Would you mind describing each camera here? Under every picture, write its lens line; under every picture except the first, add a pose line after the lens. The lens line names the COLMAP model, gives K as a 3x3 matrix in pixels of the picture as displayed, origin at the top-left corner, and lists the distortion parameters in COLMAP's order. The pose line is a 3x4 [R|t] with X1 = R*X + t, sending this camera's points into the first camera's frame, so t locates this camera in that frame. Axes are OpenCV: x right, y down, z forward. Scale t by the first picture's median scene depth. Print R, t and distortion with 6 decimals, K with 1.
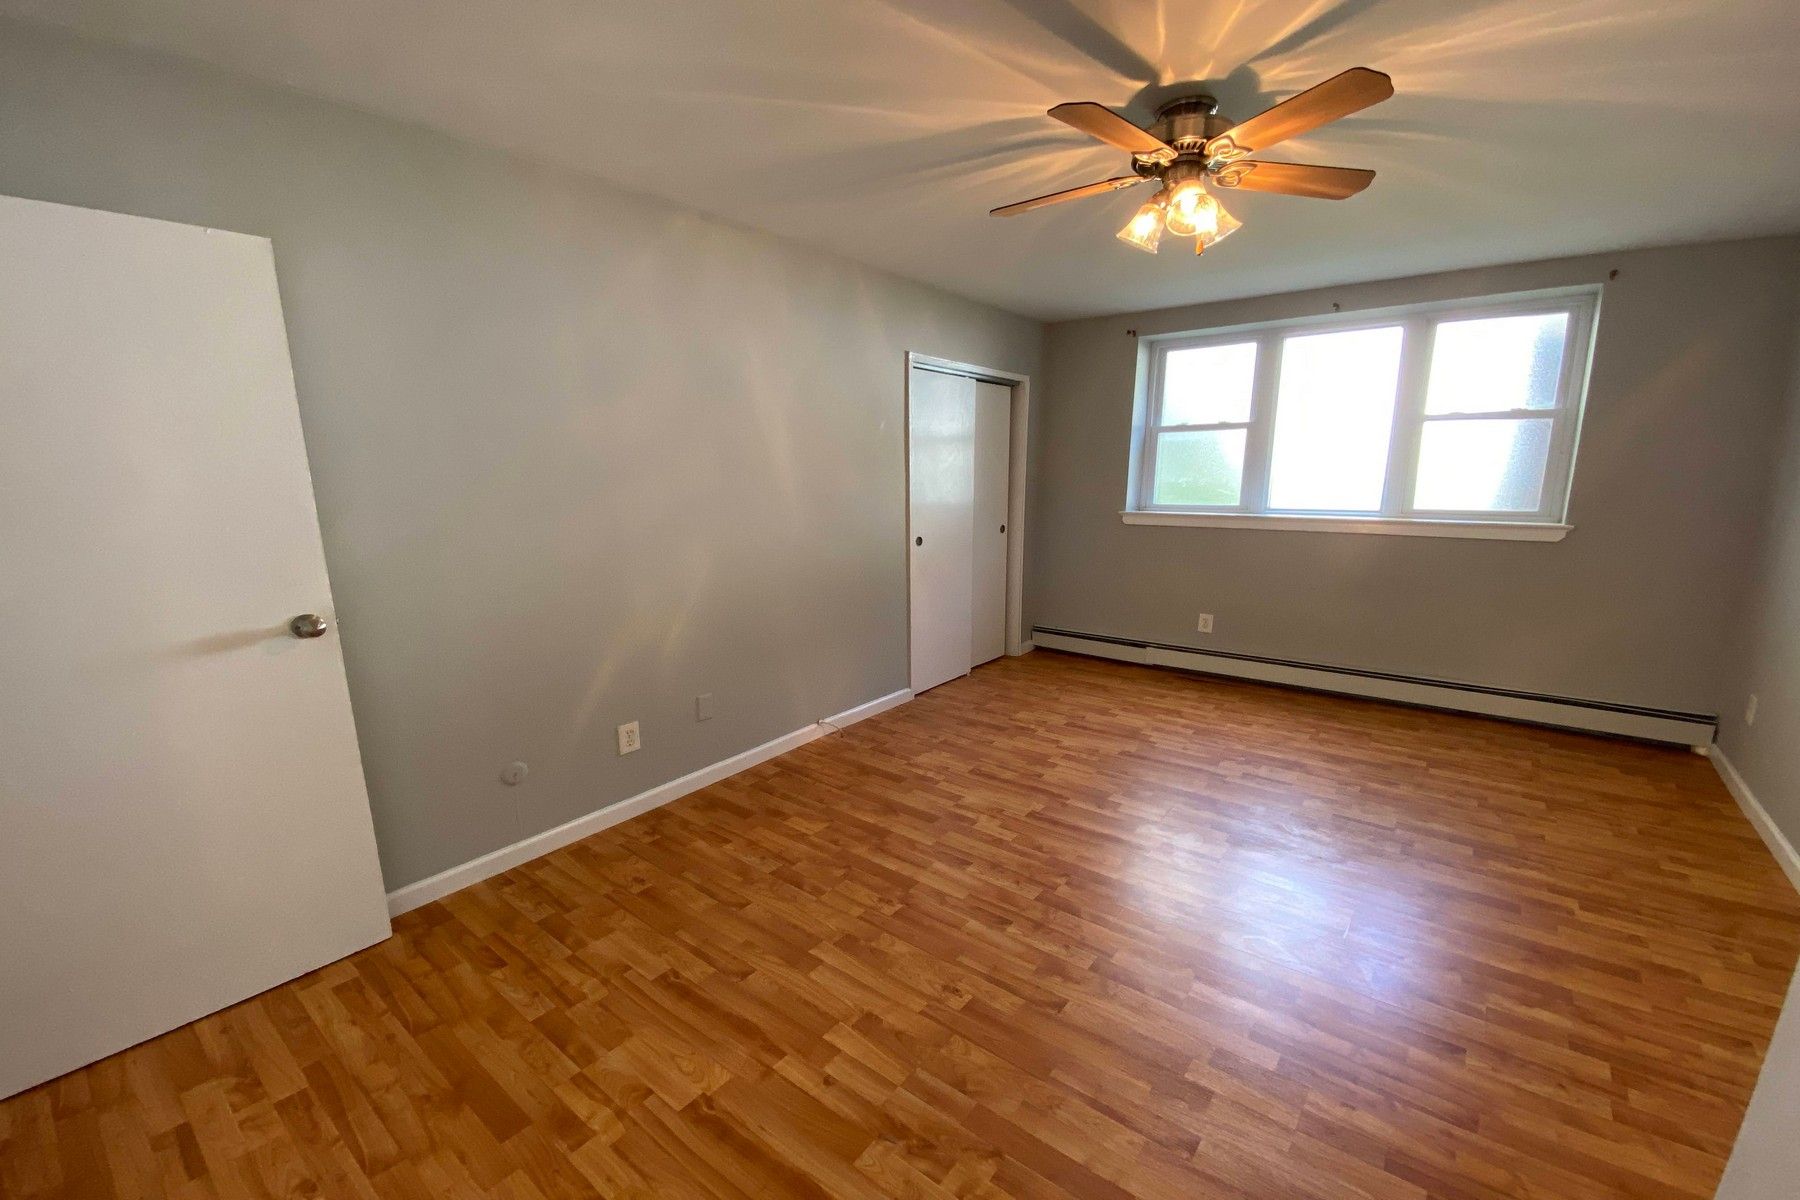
lens RADIAL K [[748.7, 0, 898.7], [0, 748.7, 605.9], [0, 0, 1]] dist [0.043159, -0.033221]
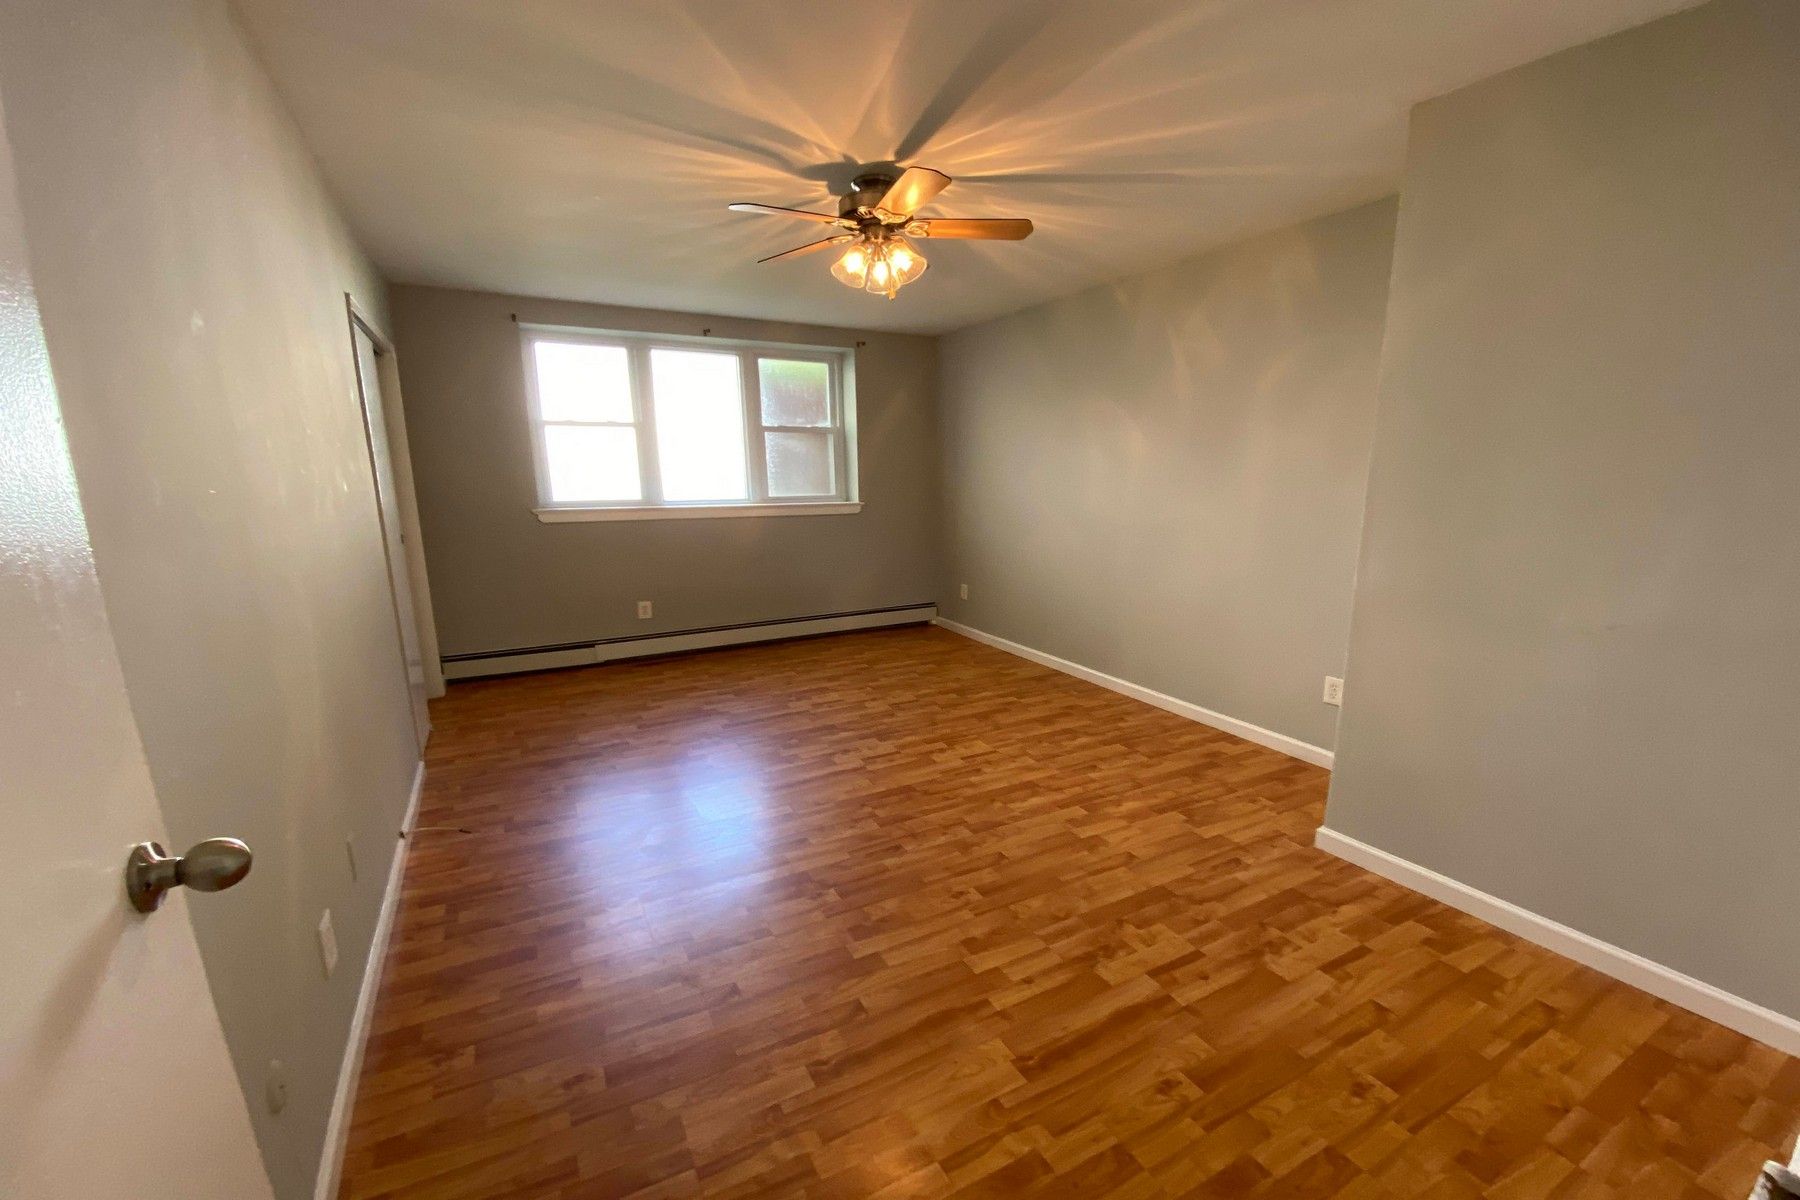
lens RADIAL K [[748.7, 0, 898.7], [0, 748.7, 605.9], [0, 0, 1]] dist [0.043159, -0.033221]
pose [[0.394582, -0.165346, 0.903862, -0.577883], [0.170130, 0.979815, 0.104970, -0.046400], [-0.902973, 0.112355, 0.414747, 0.327009]]
